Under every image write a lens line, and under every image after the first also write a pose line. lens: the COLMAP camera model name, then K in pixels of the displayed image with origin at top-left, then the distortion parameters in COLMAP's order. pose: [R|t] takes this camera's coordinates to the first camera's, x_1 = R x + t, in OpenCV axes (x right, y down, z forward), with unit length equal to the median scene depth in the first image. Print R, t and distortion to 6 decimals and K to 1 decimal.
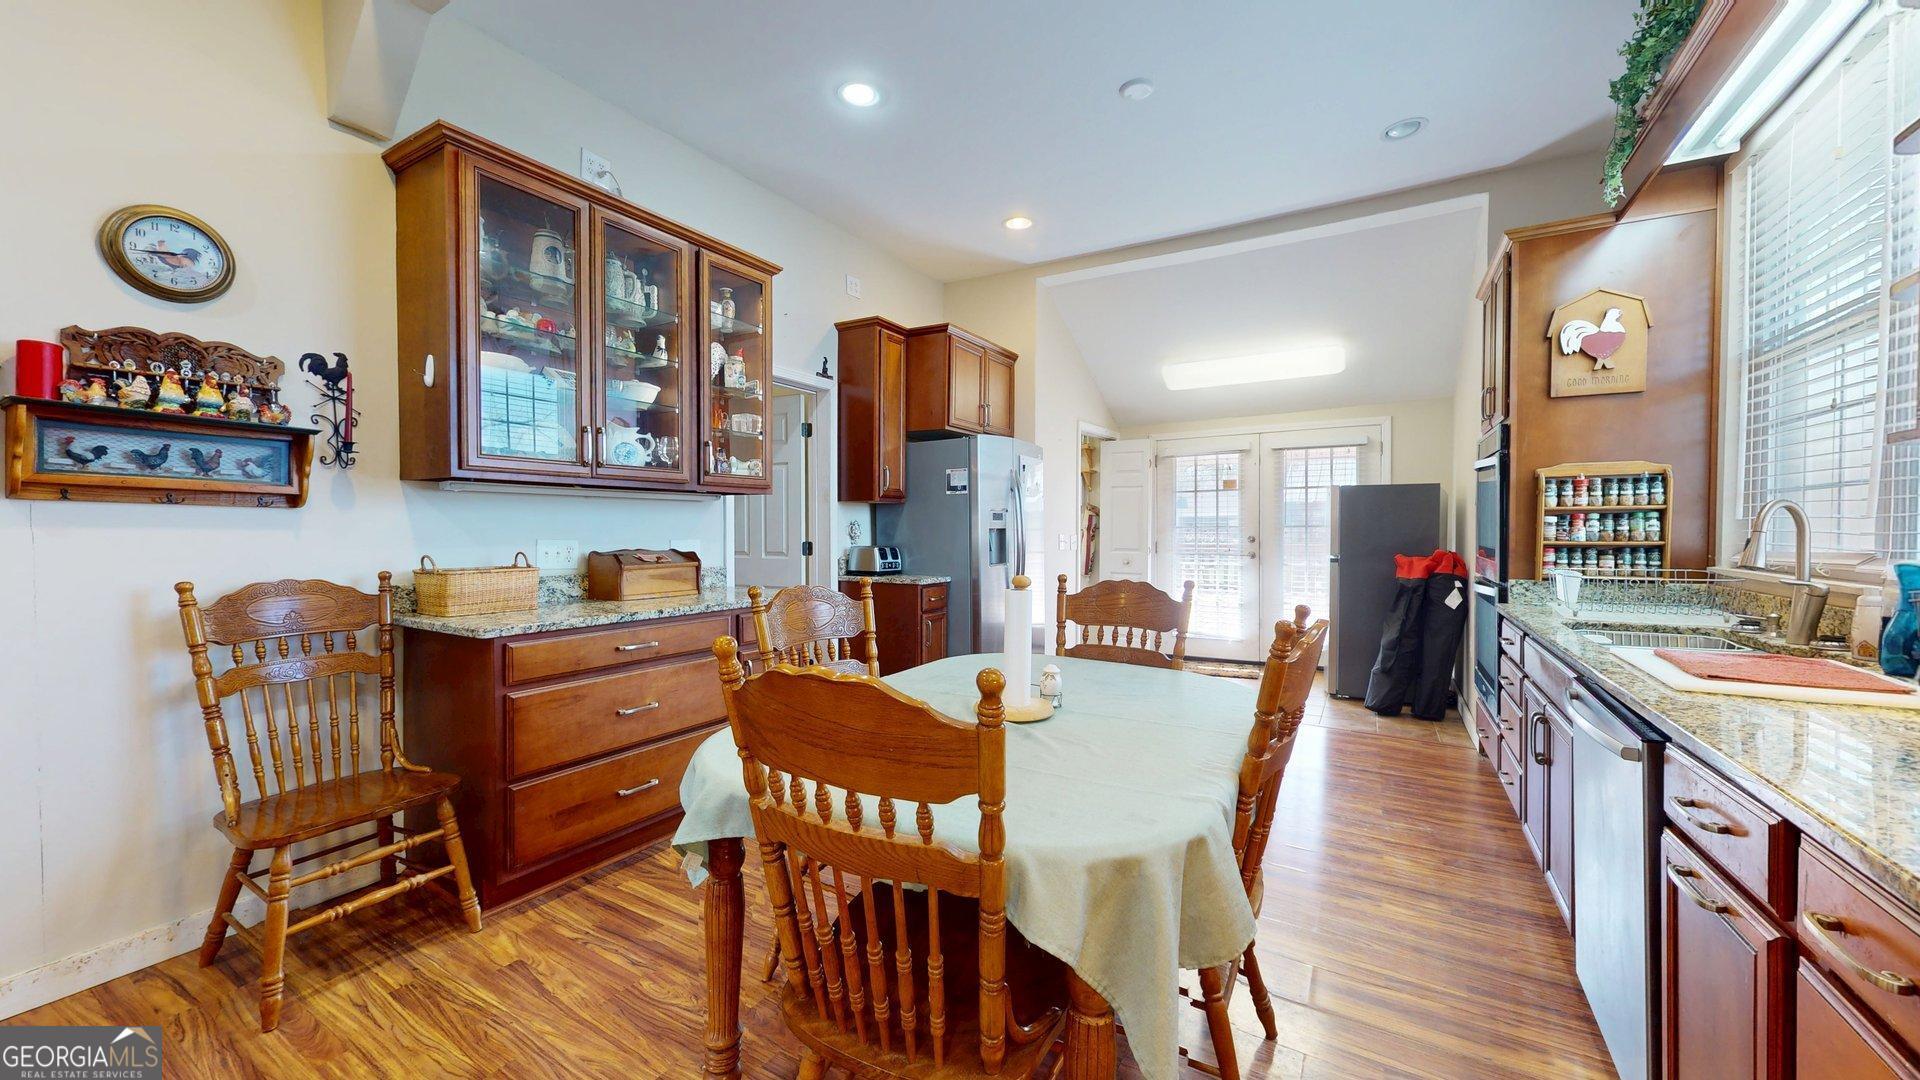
lens RADIAL K [[702.8, 0, 961.3], [0, 702.8, 543.5], [0, 0, 1]] dist [-0.000427, -0.000044]
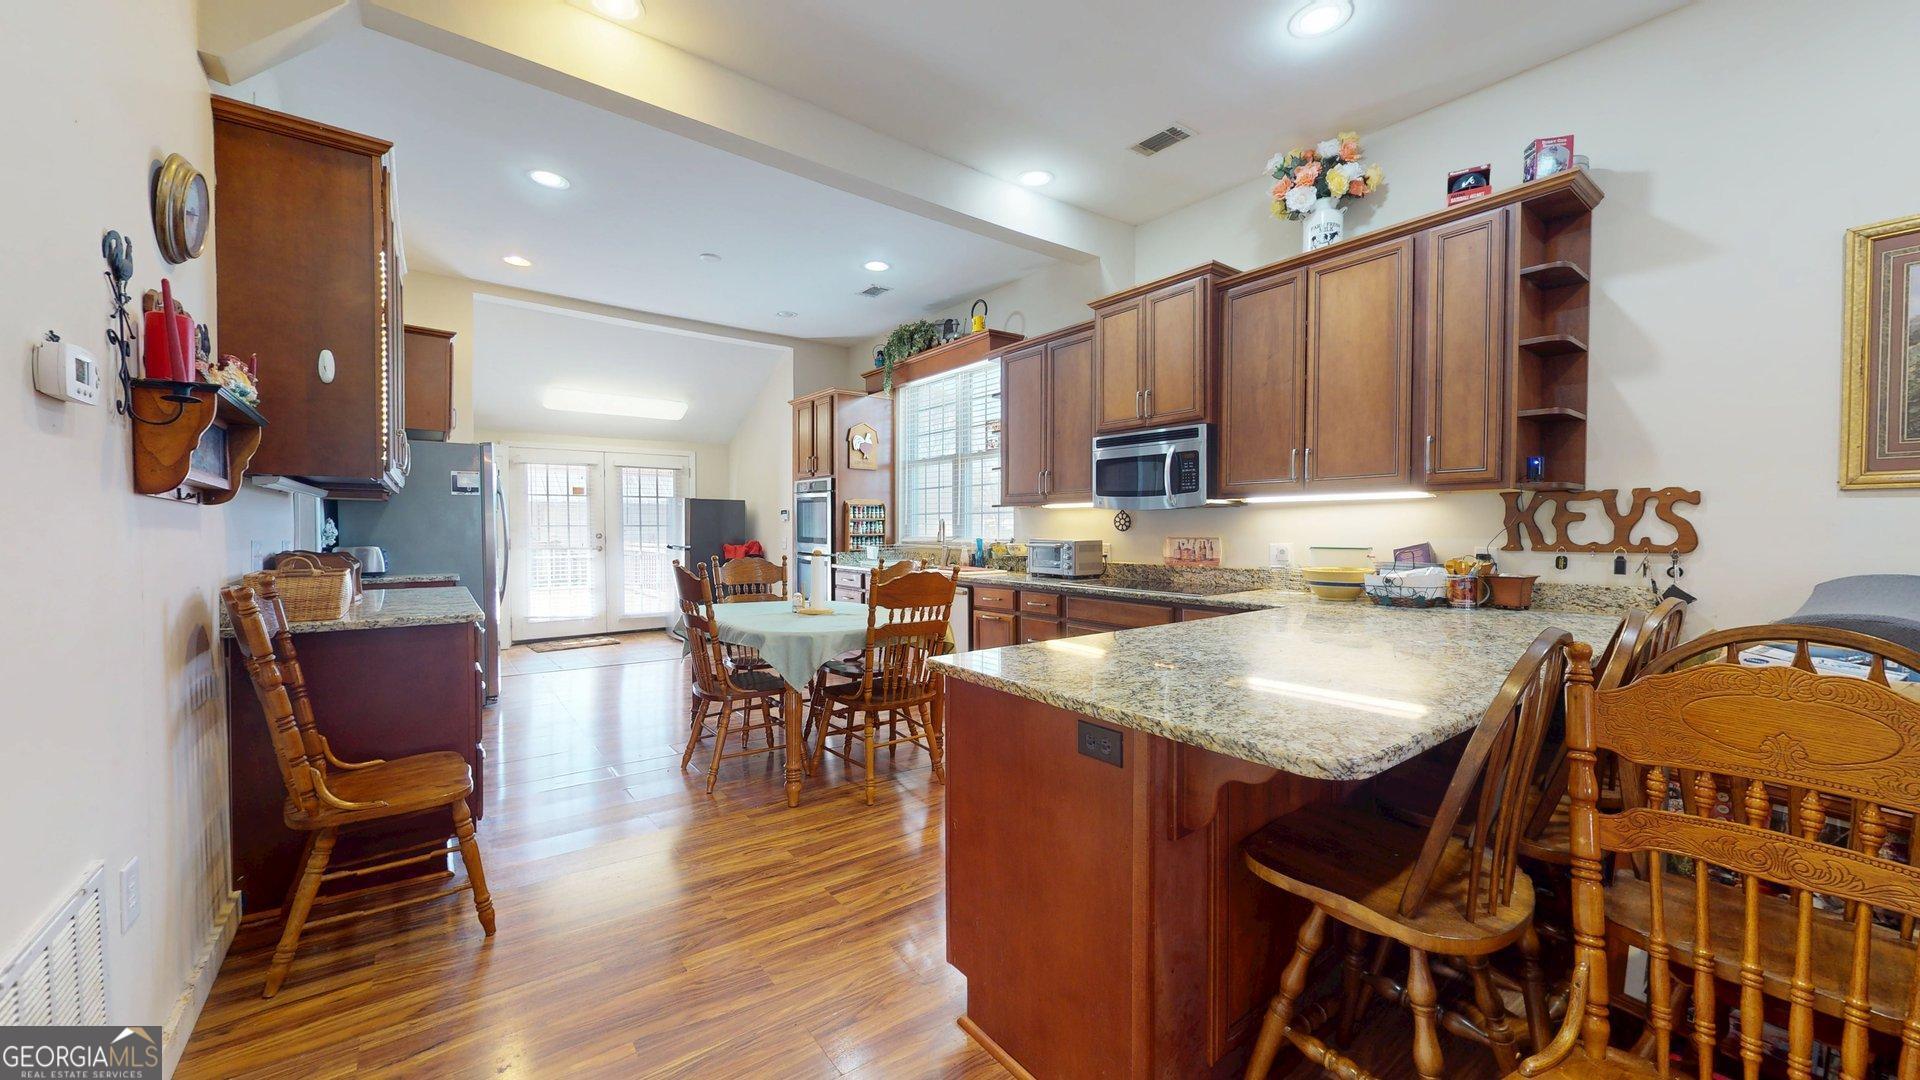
lens RADIAL K [[702.8, 0, 961.3], [0, 702.8, 543.5], [0, 0, 1]] dist [-0.000427, -0.000044]
pose [[0.374983, -0.019315, 0.926830, -0.689881], [0.016690, 0.999762, 0.014082, 0.000737], [-0.926881, 0.010189, 0.375216, -0.092392]]
